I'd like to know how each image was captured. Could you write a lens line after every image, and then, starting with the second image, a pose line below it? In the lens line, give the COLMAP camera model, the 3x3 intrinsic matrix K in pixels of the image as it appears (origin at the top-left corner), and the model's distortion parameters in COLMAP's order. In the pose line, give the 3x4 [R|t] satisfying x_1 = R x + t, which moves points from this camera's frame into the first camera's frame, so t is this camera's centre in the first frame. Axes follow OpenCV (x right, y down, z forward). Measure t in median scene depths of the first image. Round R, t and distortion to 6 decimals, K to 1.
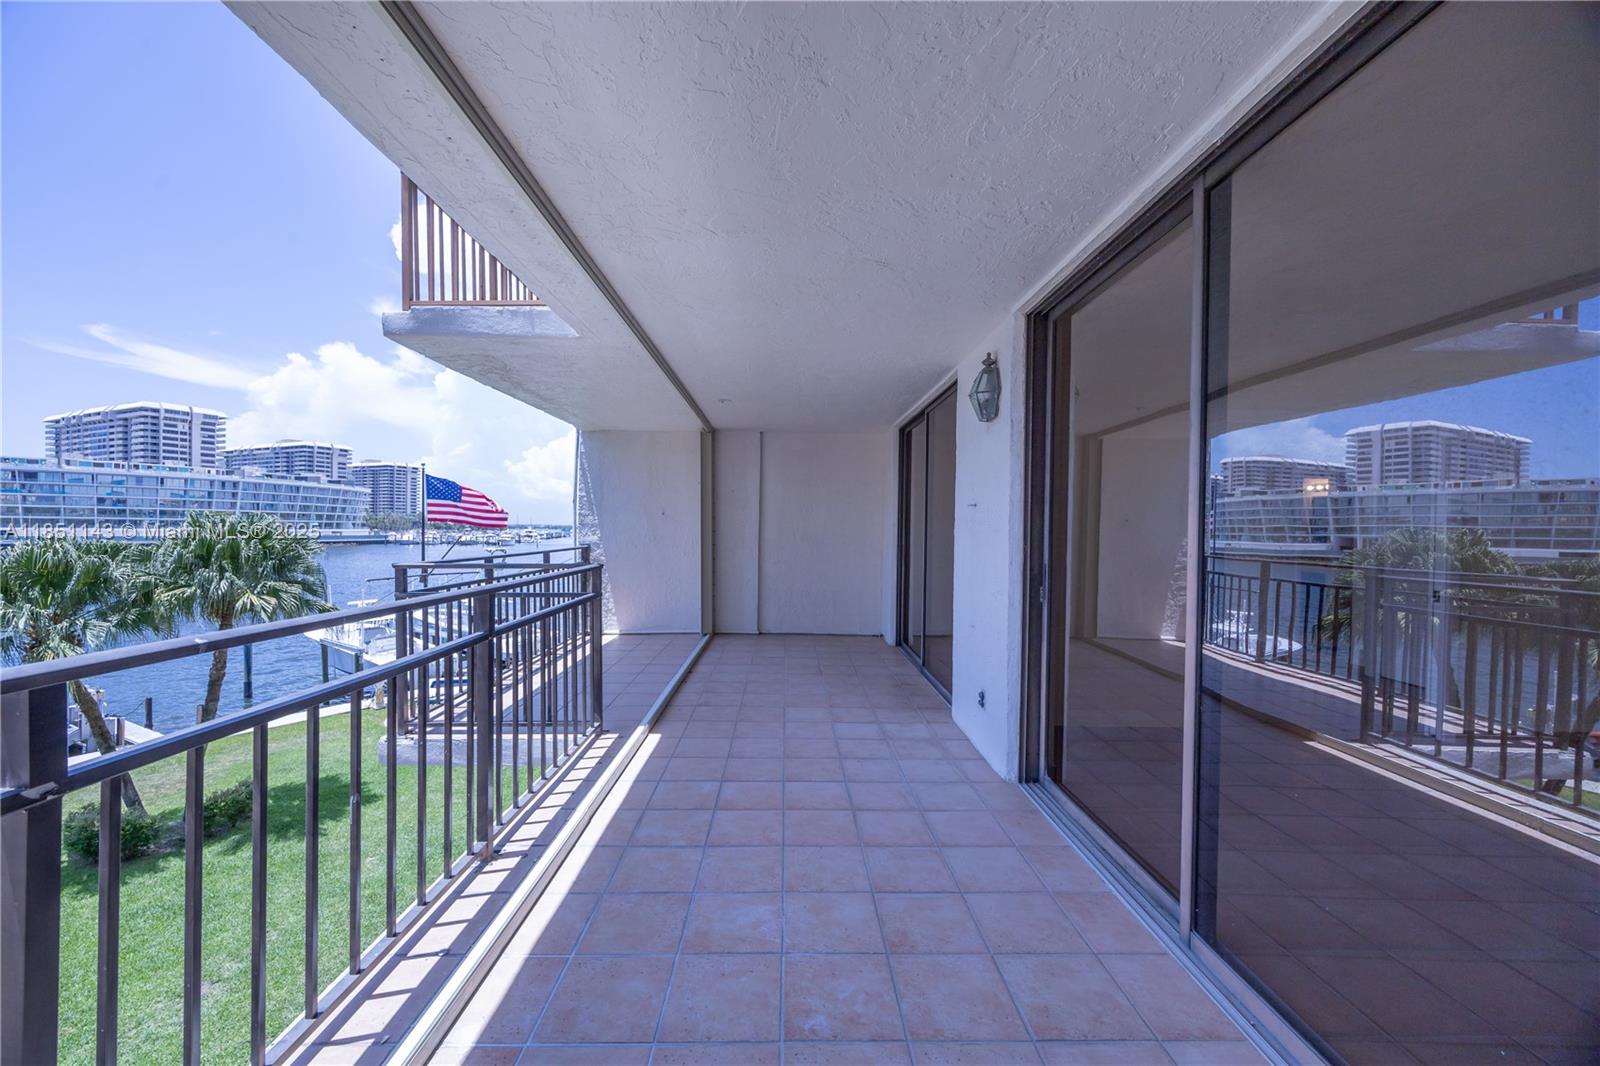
lens RADIAL K [[608.1, 0, 792.8], [0, 608.1, 537.1], [0, 0, 1]] dist [-0.001475, -0.000510]
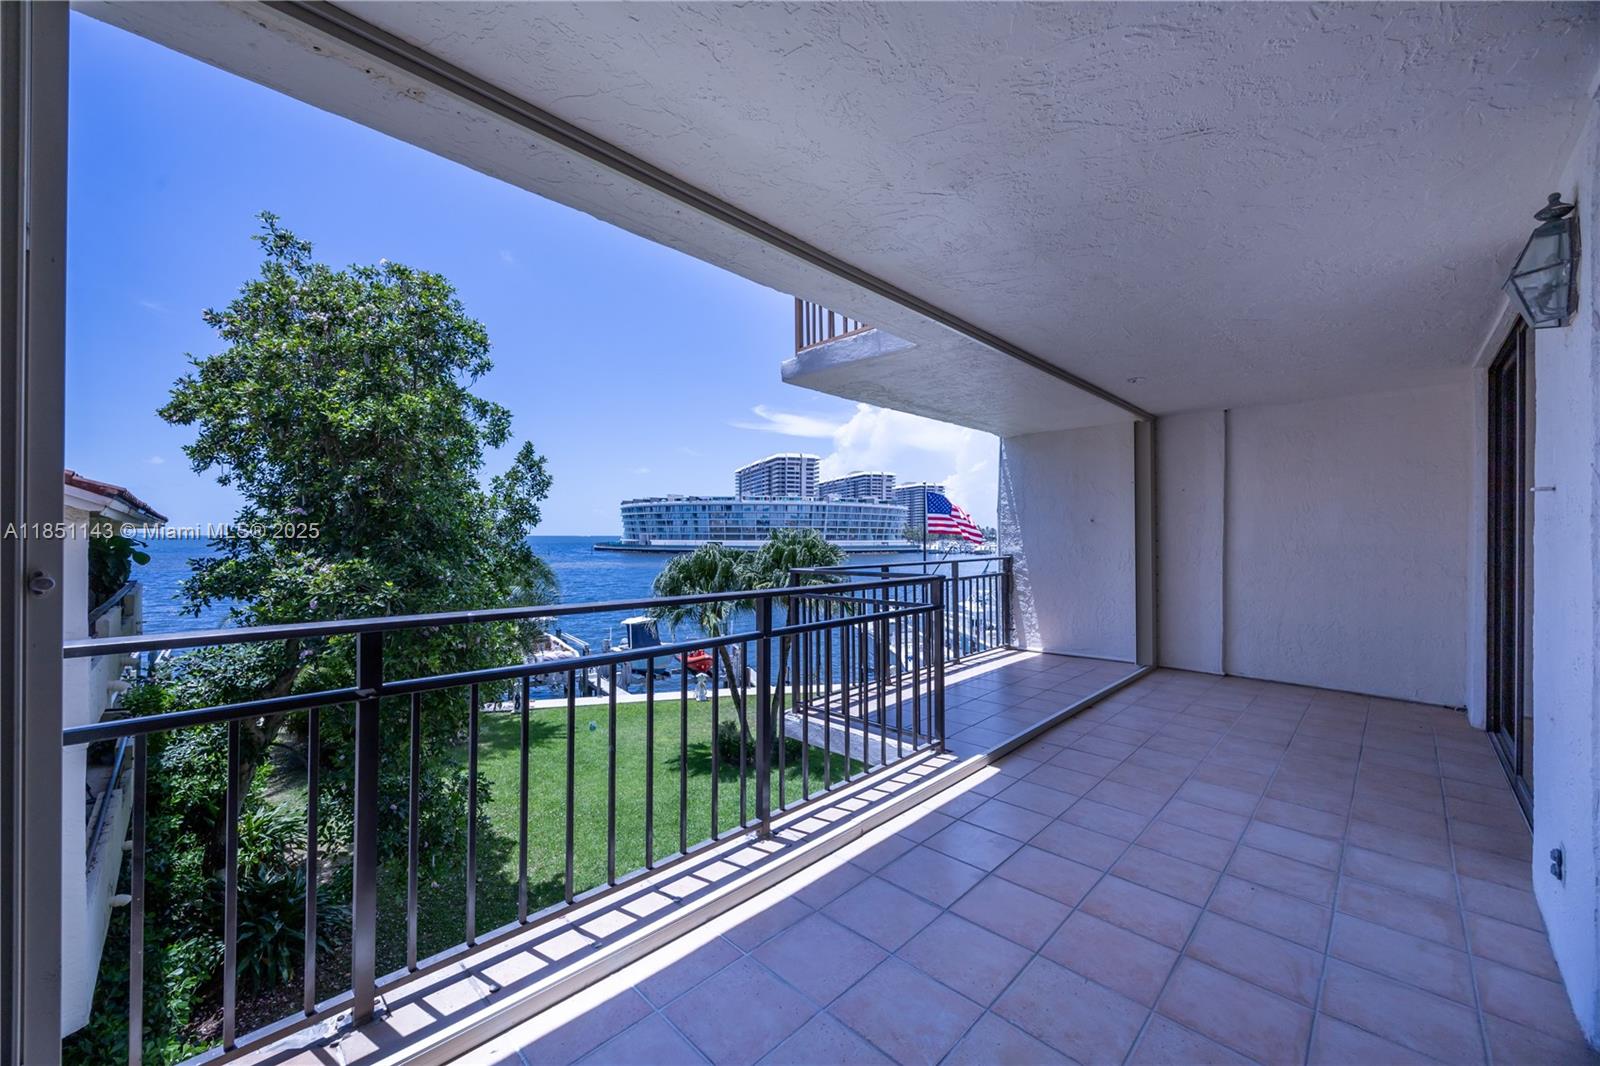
lens RADIAL K [[608.1, 0, 792.8], [0, 608.1, 537.1], [0, 0, 1]] dist [-0.001475, -0.000510]
pose [[0.698717, -0.008926, -0.715342, 0.064347], [-0.002968, 0.999877, -0.015375, -0.000086], [0.715392, 0.012866, 0.698605, 0.049105]]
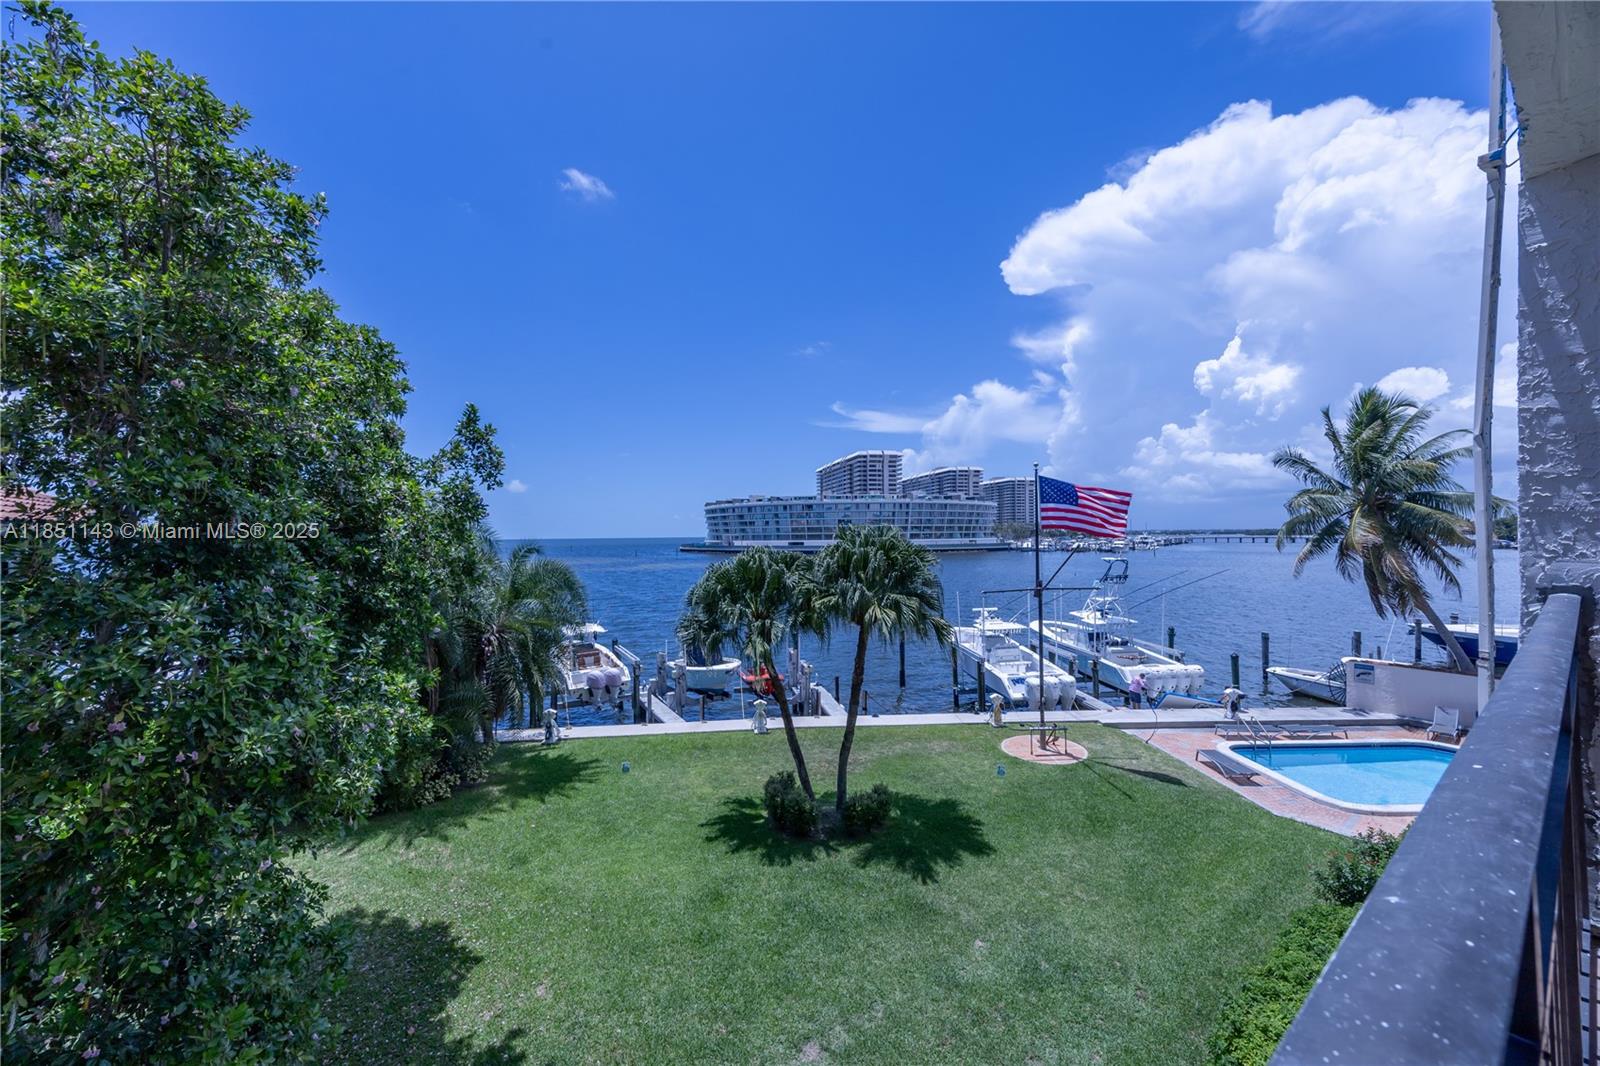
lens RADIAL K [[608.1, 0, 792.8], [0, 608.1, 537.1], [0, 0, 1]] dist [-0.001475, -0.000510]
pose [[0.595148, -0.016509, -0.803447, -0.192677], [0.007555, 0.999860, -0.014949, -0.005695], [0.803581, 0.002826, 0.595189, 0.332320]]
